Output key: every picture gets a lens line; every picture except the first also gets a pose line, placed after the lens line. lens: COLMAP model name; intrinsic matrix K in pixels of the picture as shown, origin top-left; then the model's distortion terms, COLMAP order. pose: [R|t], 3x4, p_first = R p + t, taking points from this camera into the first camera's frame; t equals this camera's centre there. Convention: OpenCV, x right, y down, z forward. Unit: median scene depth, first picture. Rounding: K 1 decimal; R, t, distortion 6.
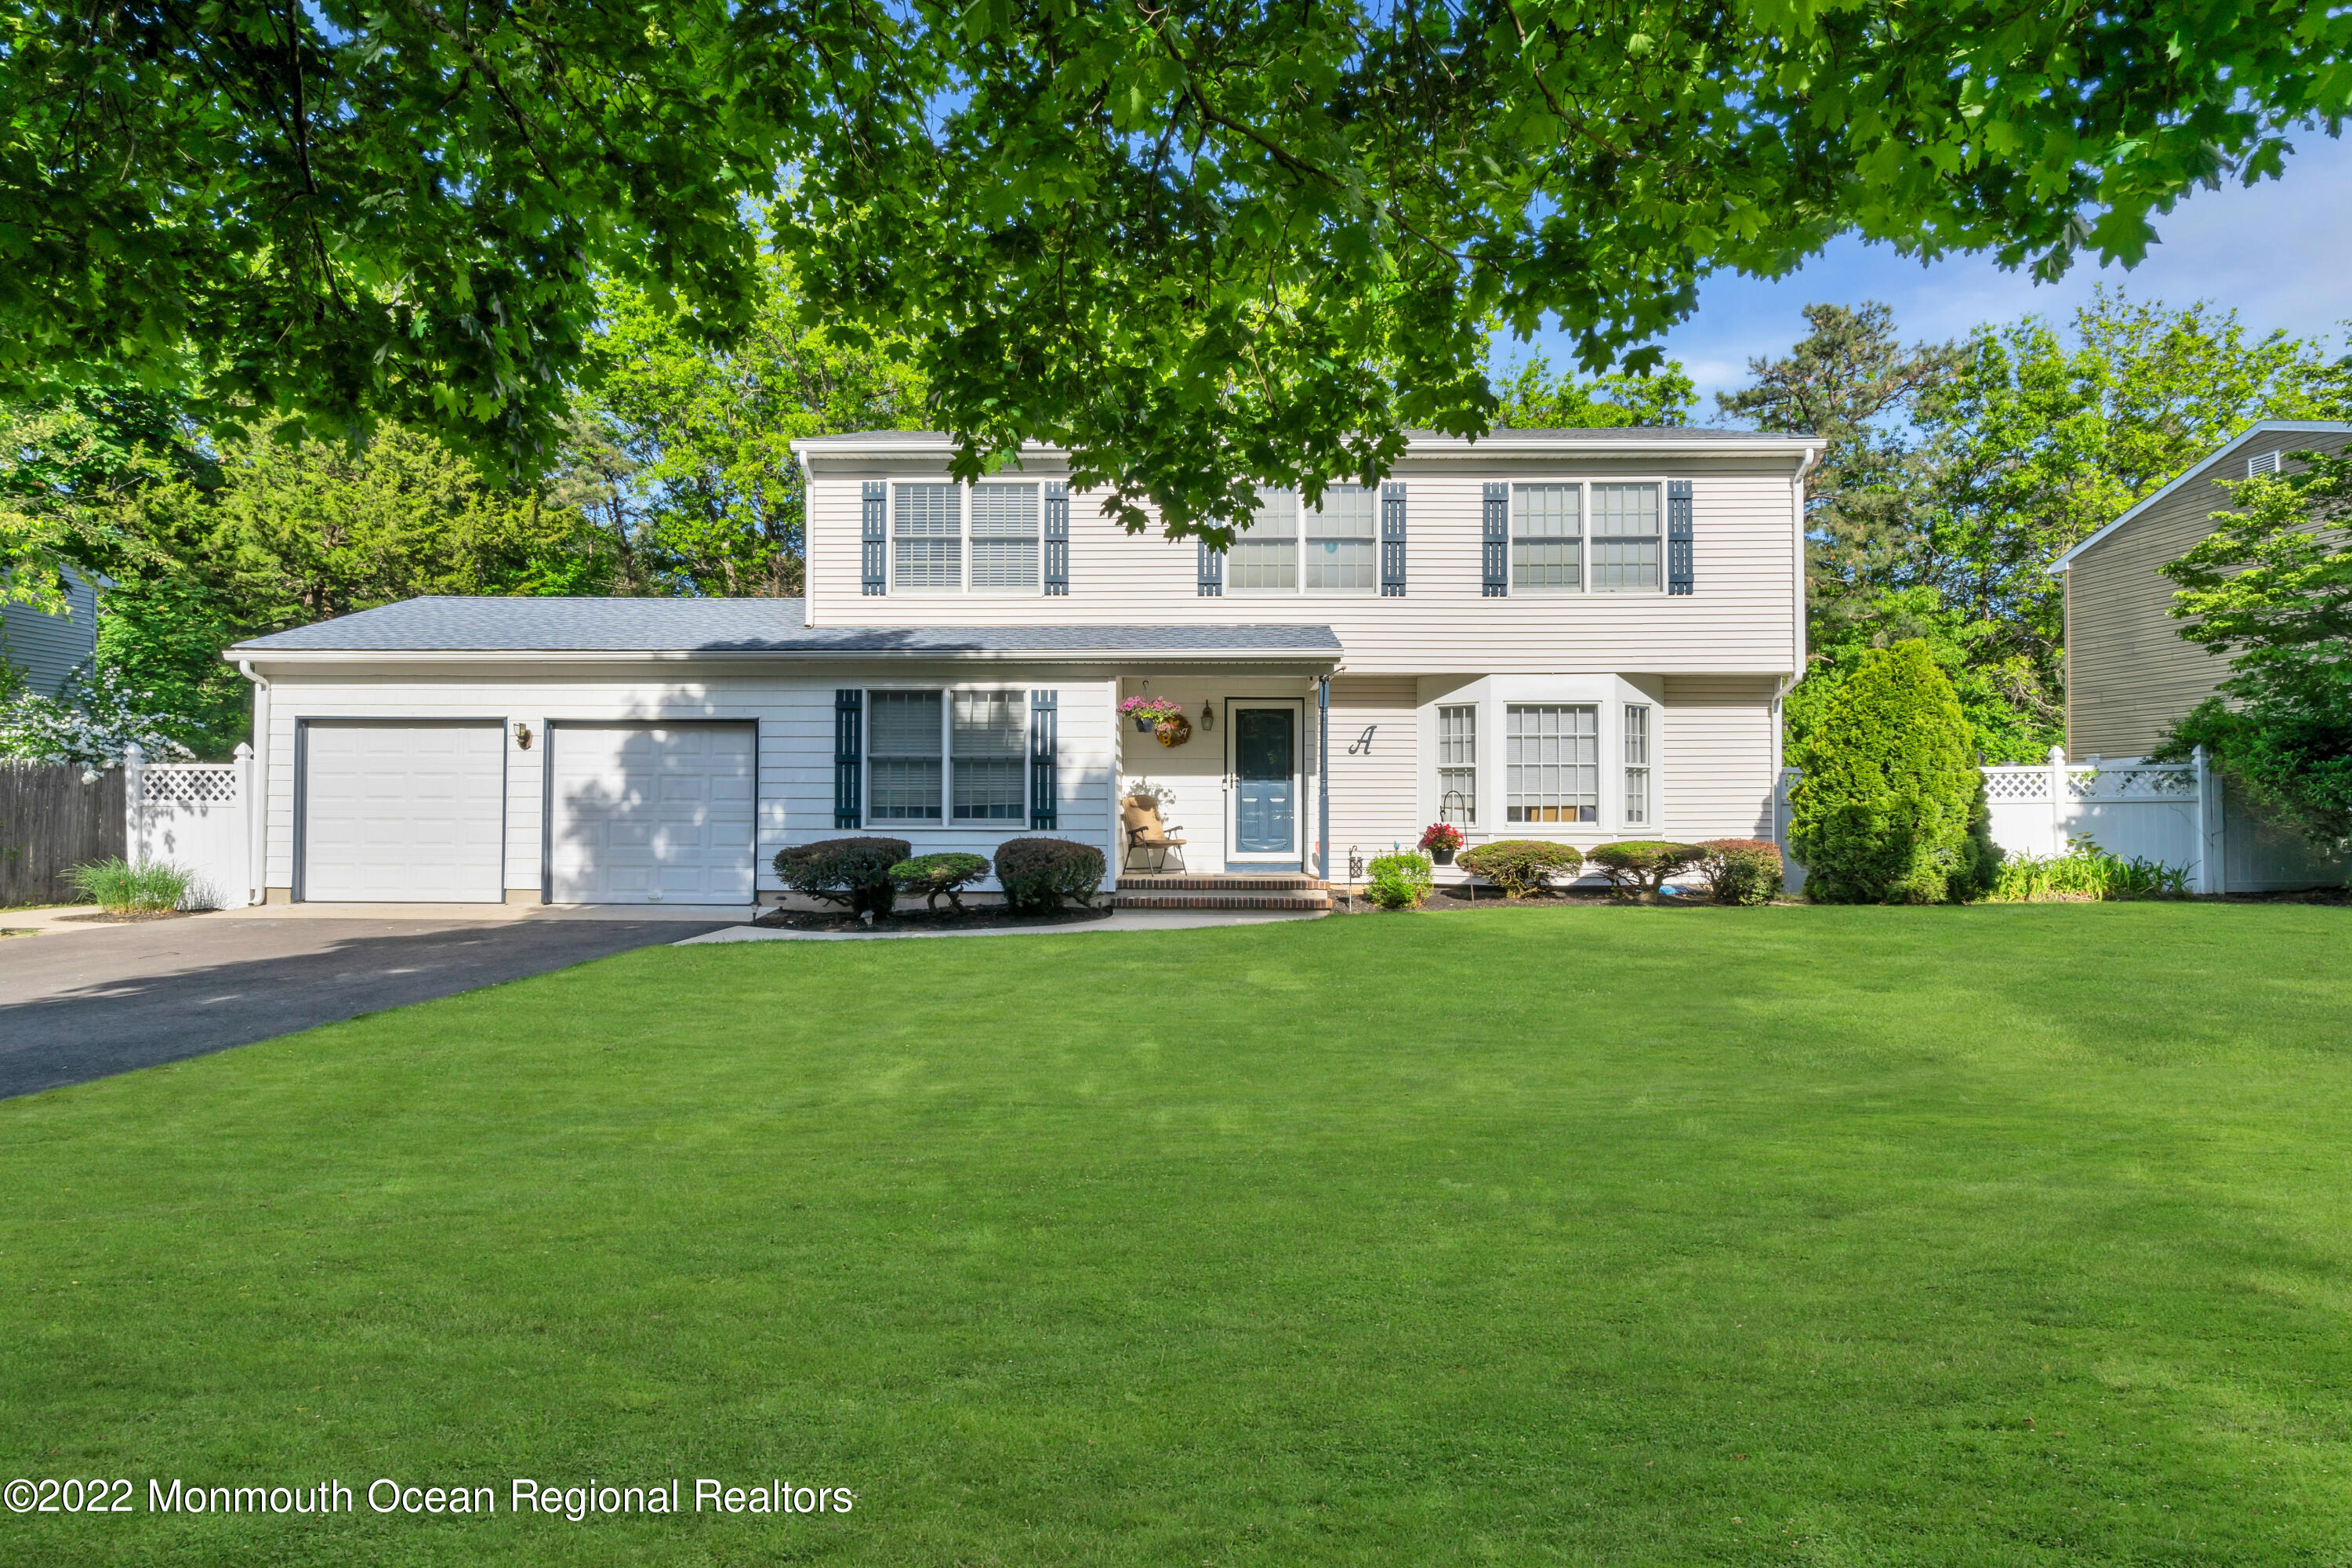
lens RADIAL K [[1275.9, 0, 1175.9], [0, 1275.9, 779.1], [0, 0, 1]] dist [-0.000660, -0.000072]
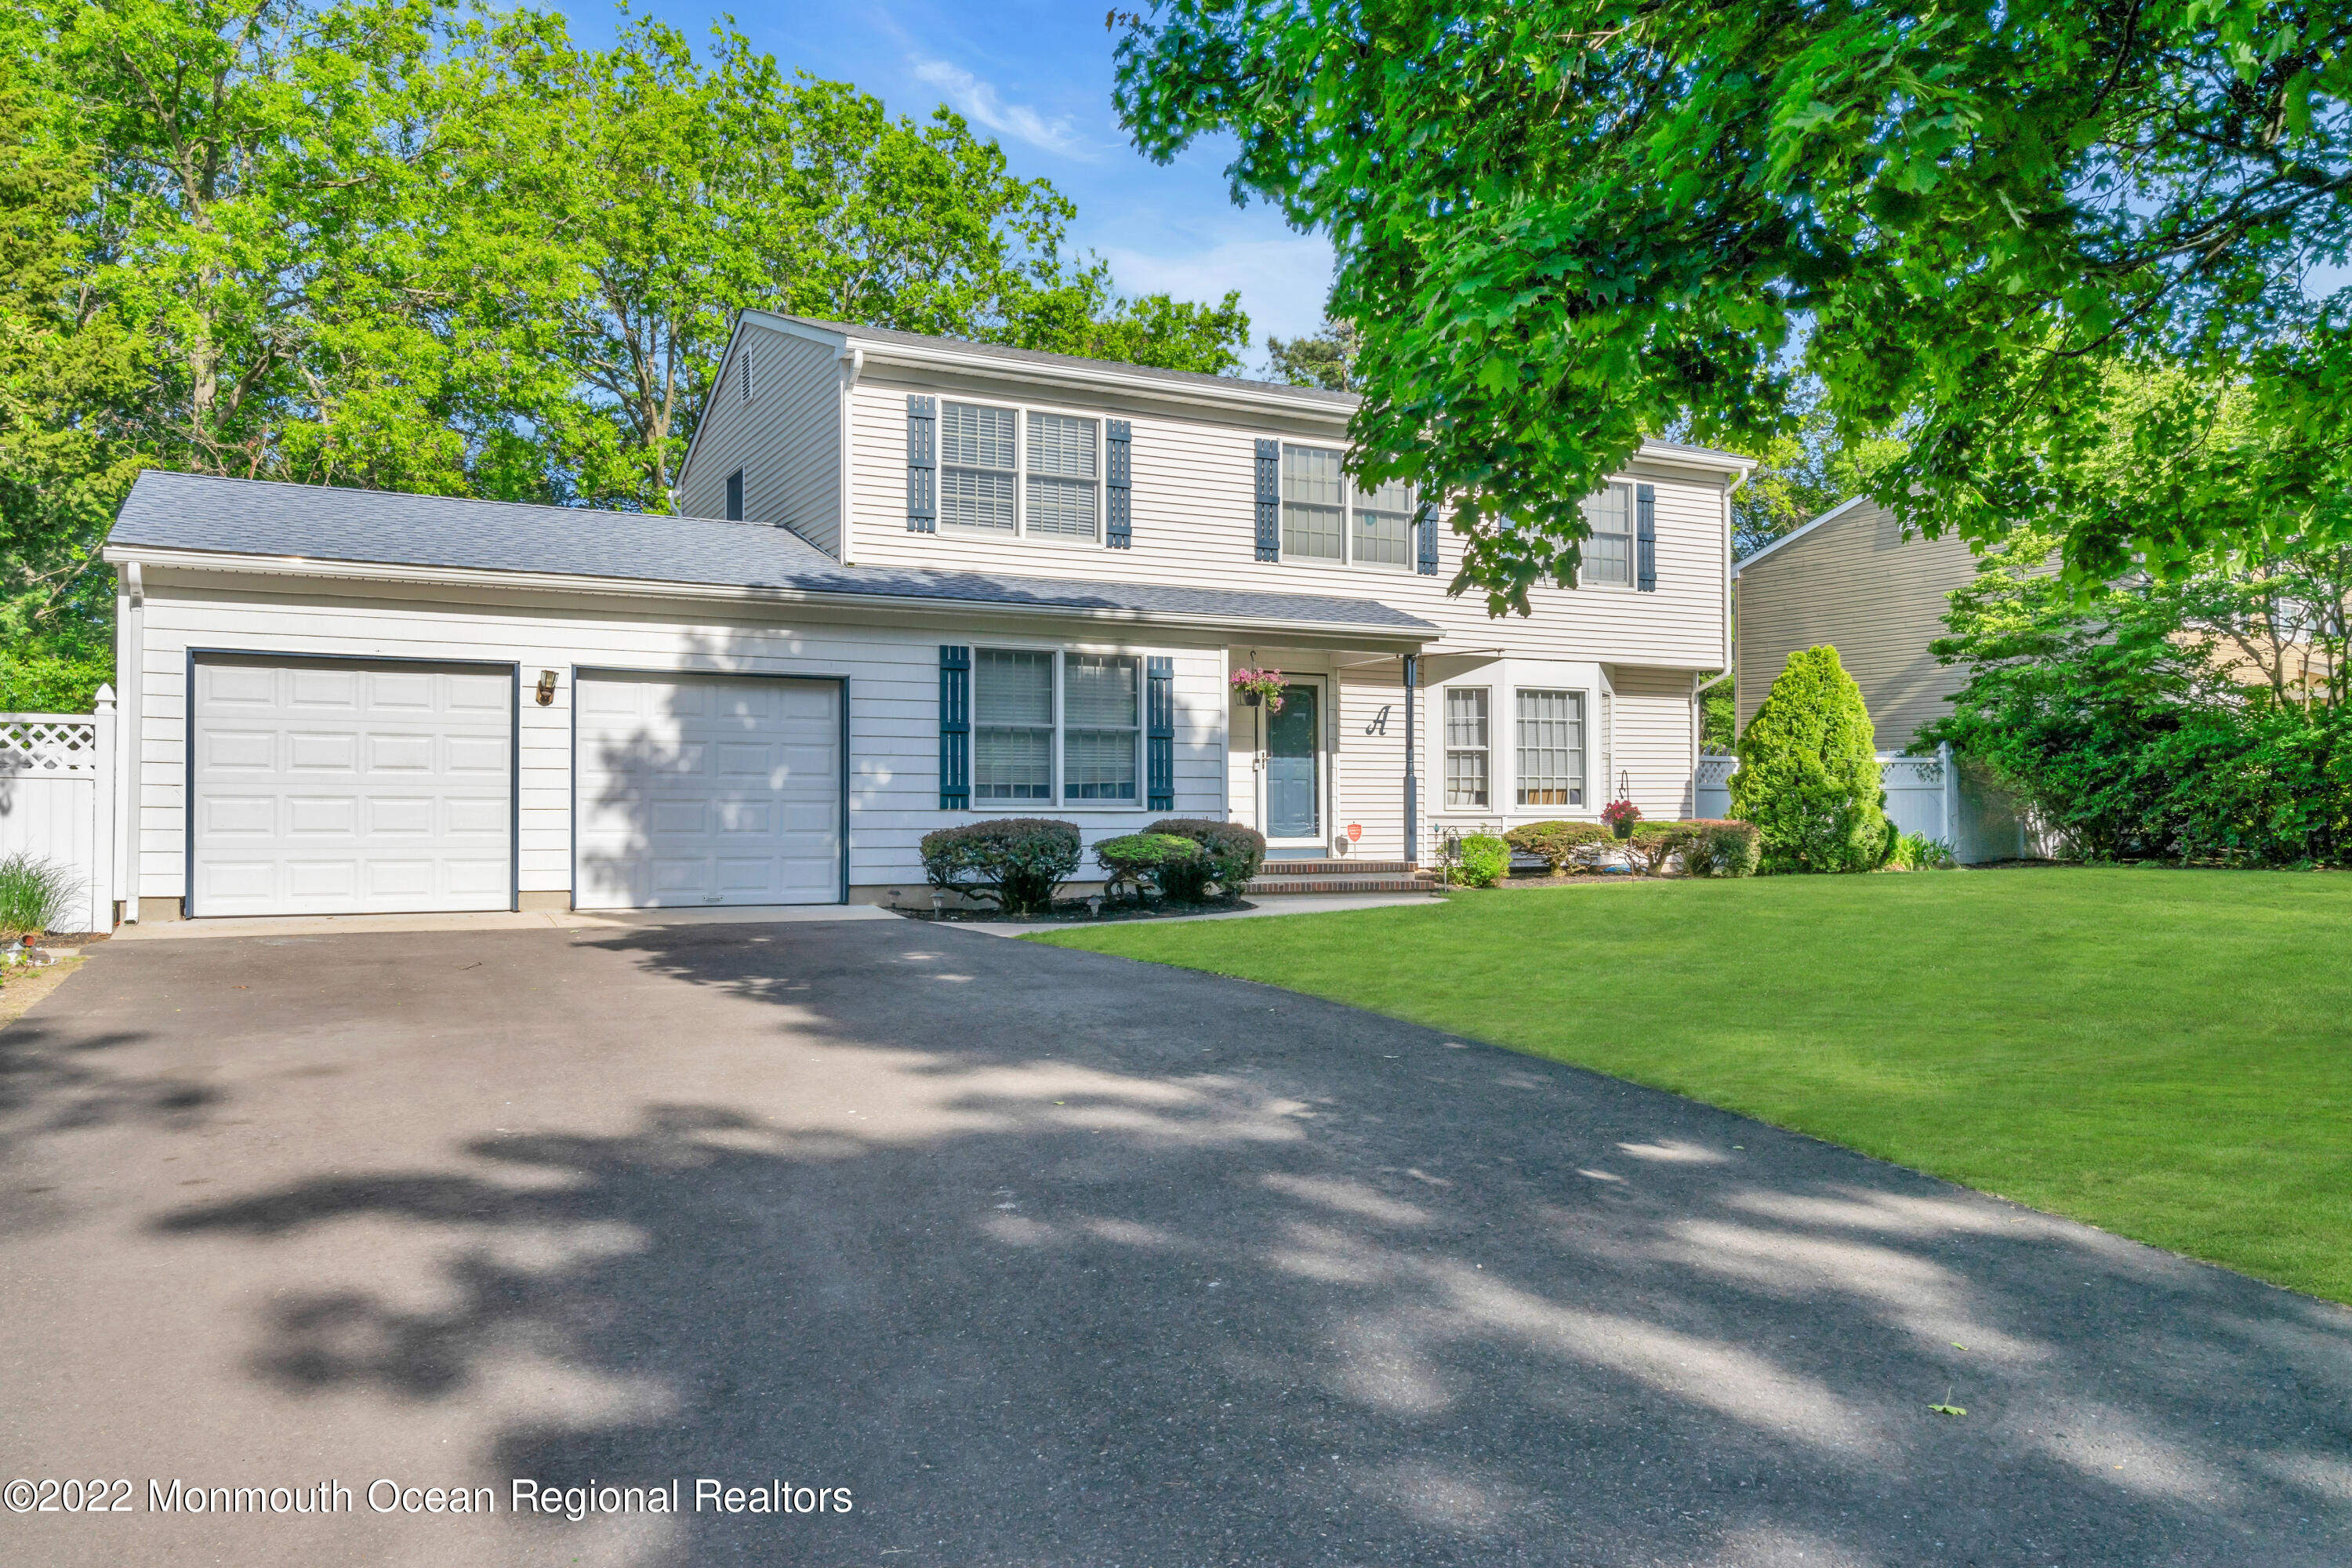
lens RADIAL K [[1702.2, 0, 1176.3], [0, 1702.2, 790.9], [0, 0, 1]] dist [0.012481, 0.002185]
pose [[0.875312, 0.004625, 0.483537, -0.638551], [-0.010410, 0.999903, 0.009280, 0.013301], [-0.483447, -0.013156, 0.875275, -0.059537]]
